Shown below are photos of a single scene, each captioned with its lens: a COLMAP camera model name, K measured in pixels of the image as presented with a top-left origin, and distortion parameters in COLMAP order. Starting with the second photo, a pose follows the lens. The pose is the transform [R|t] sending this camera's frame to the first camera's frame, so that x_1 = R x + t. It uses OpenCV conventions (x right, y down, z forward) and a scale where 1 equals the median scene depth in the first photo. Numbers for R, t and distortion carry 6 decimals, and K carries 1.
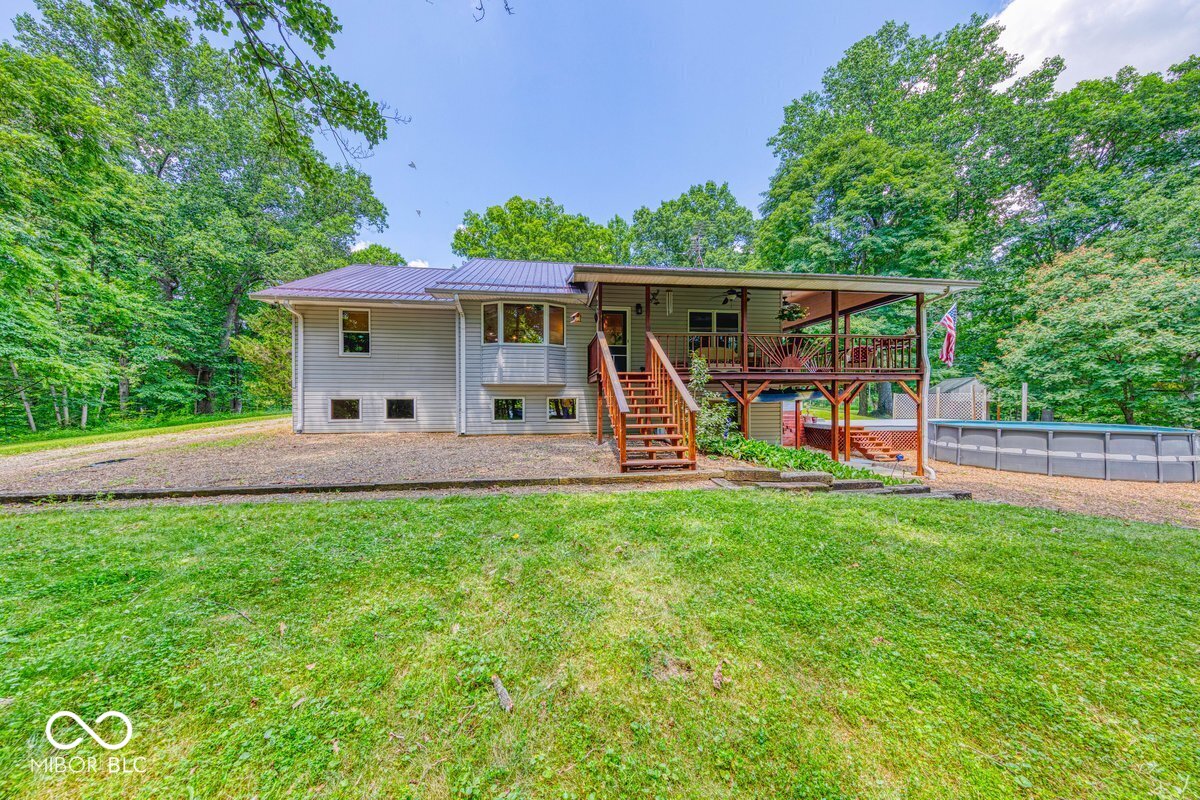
lens RADIAL K [[385.7, 0, 597.7], [0, 385.7, 400.1], [0, 0, 1]] dist [0.006838, -0.000175]
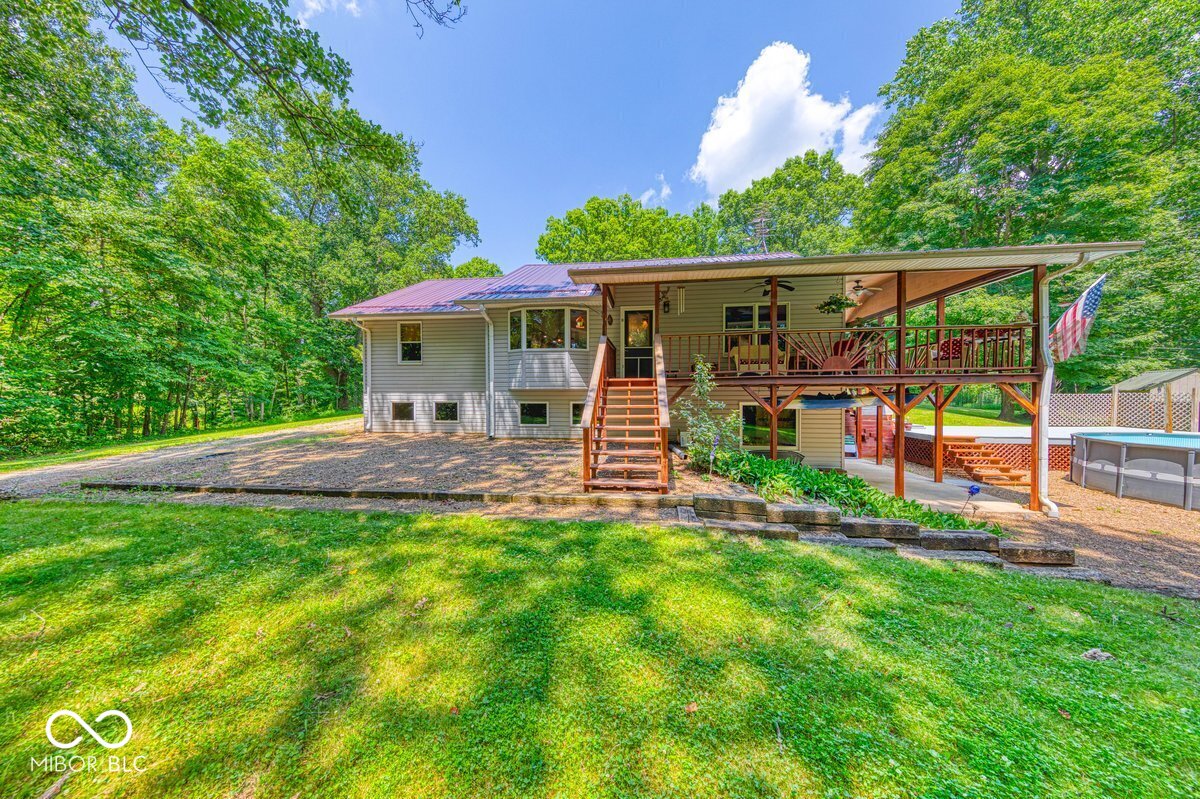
lens RADIAL K [[381.3, 0, 595.8], [0, 381.3, 399.8], [0, 0, 1]] dist [0.006367, 0.000059]
pose [[0.967652, 0.003277, -0.252269, 0.102594], [0.000490, 0.999889, 0.014870, -0.015473], [0.252289, -0.014512, 0.967543, 0.037685]]
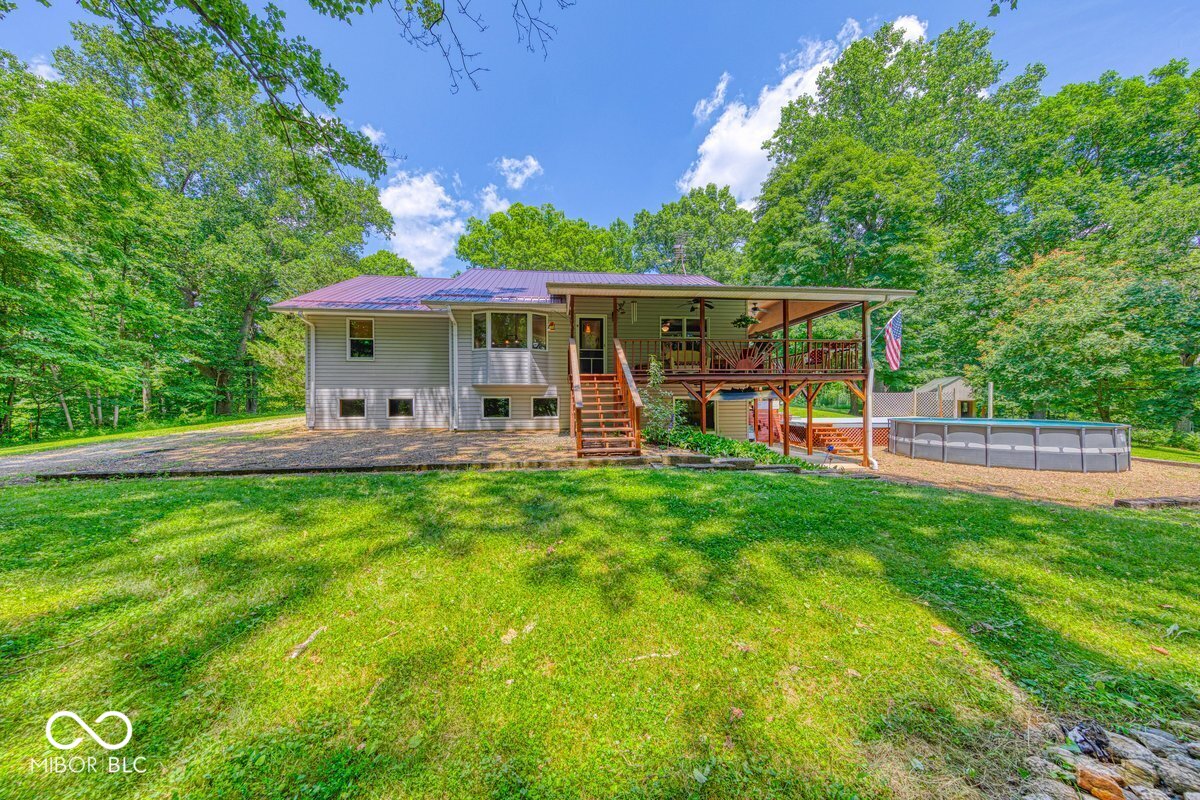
lens RADIAL K [[388.7, 0, 597.5], [0, 388.7, 399.3], [0, 0, 1]] dist [0.006771, 0.000007]
pose [[0.999746, -0.002796, -0.022381, 0.048421], [0.002705, 0.999988, -0.004066, 0.003197], [0.022392, 0.004005, 0.999741, -0.065644]]
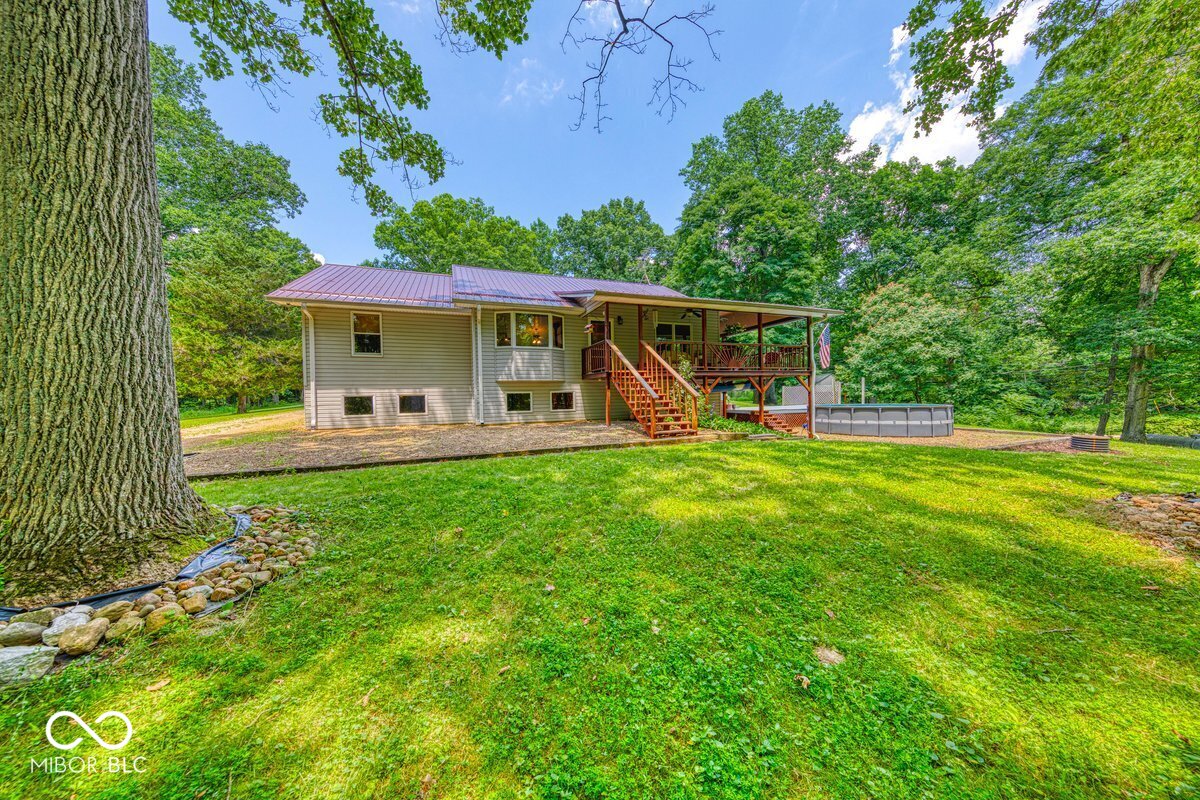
lens RADIAL K [[382.1, 0, 600.0], [0, 382.1, 400.0], [0, 0, 1]] dist [0.008034, -0.000088]
pose [[0.970200, -0.020395, 0.241446, -0.154504], [0.019080, 0.999788, 0.007784, 0.007593], [-0.241554, -0.002946, 0.970383, -0.115281]]
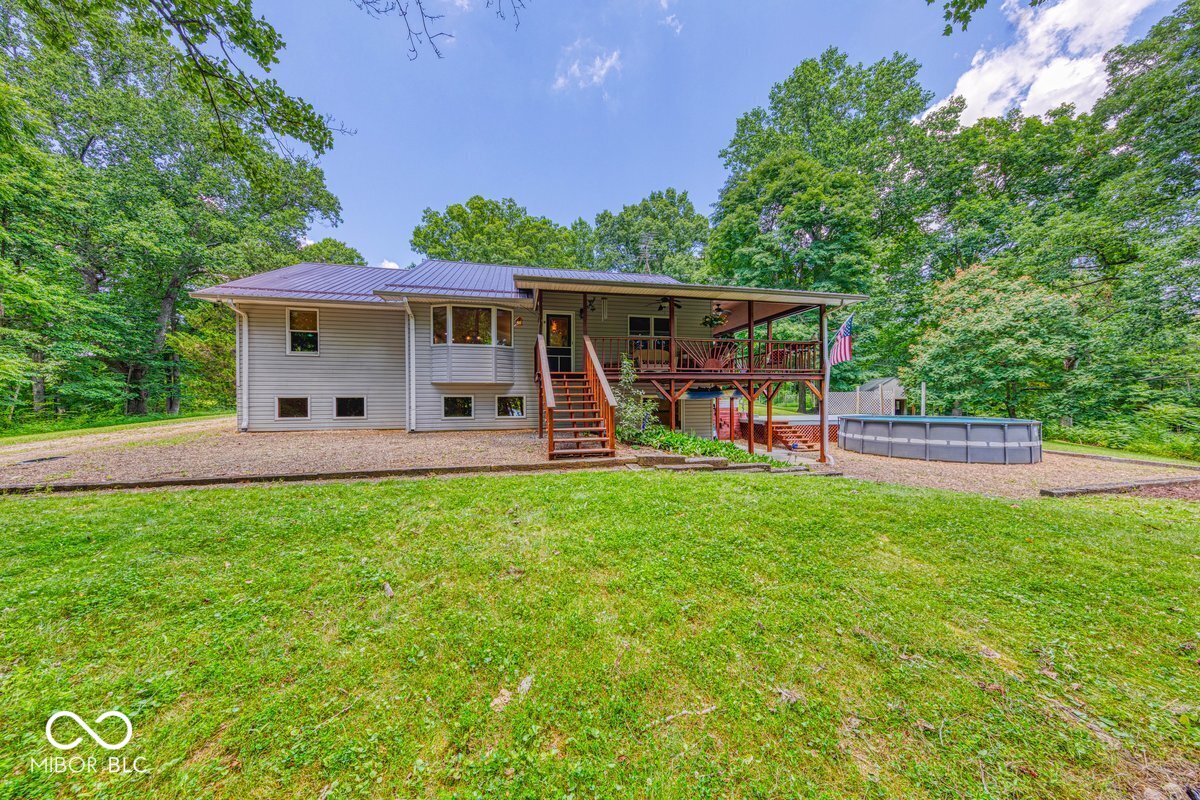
lens RADIAL K [[383.6, 0, 599.2], [0, 383.6, 399.8], [0, 0, 1]] dist [0.006828, -0.000169]
pose [[0.996358, -0.002562, 0.085228, 0.036154], [0.002428, 0.999996, 0.001683, 0.002432], [-0.085232, -0.001470, 0.996360, -0.044557]]
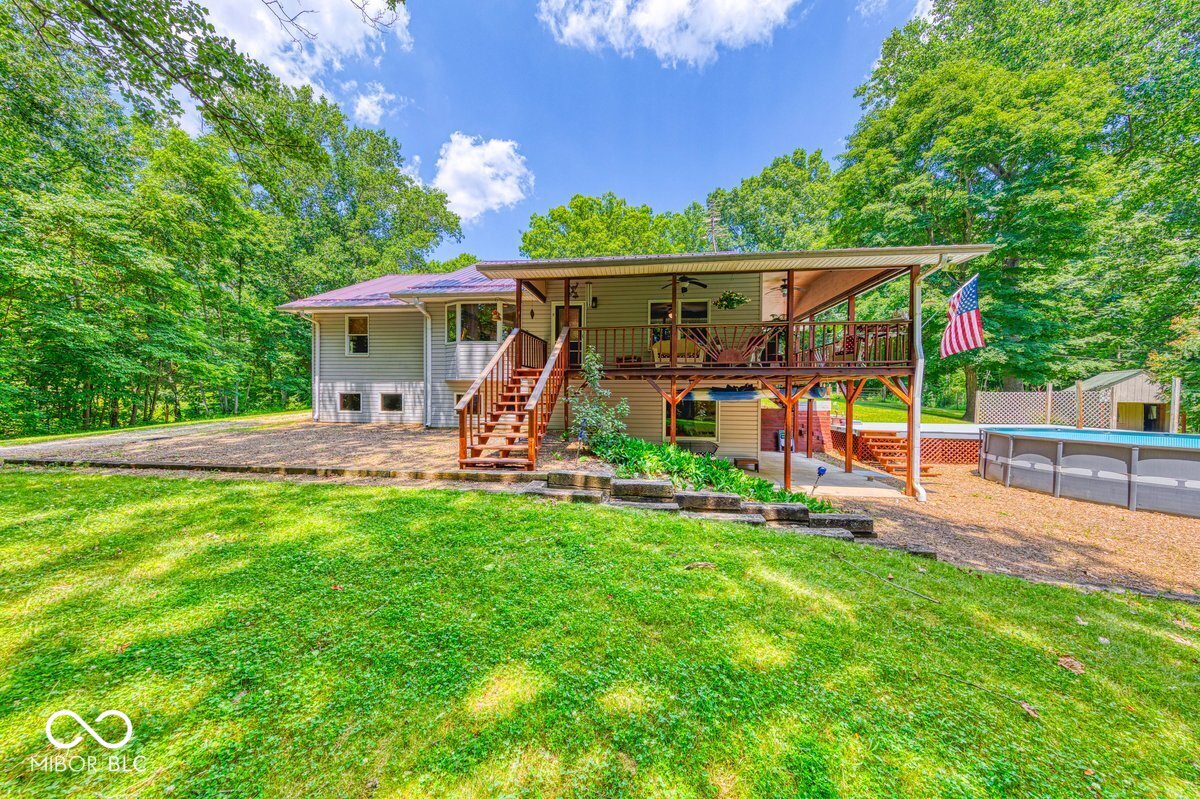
lens RADIAL K [[388.7, 0, 597.5], [0, 388.7, 398.8], [0, 0, 1]] dist [0.006771, 0.000007]
pose [[0.967563, 0.012133, -0.252339, 0.213038], [-0.009542, 0.999888, 0.011491, -0.003704], [0.252450, -0.008710, 0.967571, 0.033711]]
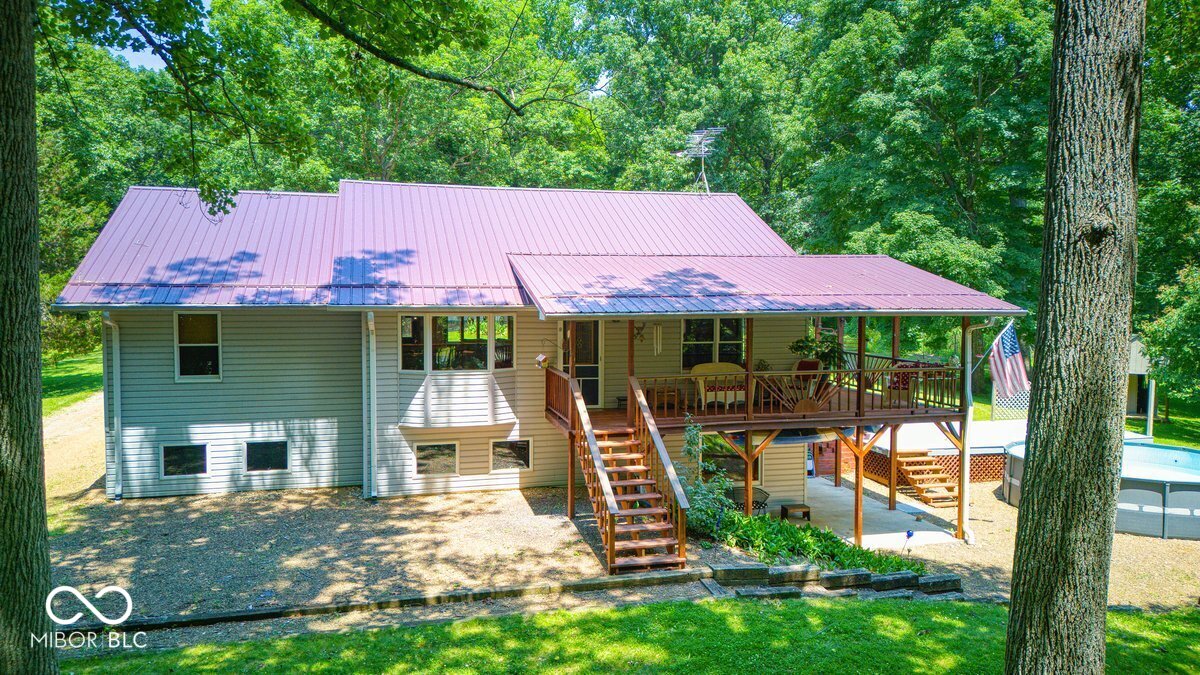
lens RADIAL K [[865.4, 0, 600.0], [0, 865.4, 337.5], [0, 0, 1]] dist [0.074661, -0.088859]
pose [[0.991740, -0.000723, 0.128261, -0.076882], [-0.006880, 0.998245, 0.058823, -0.169184], [-0.128079, -0.059220, 0.989994, -0.356519]]
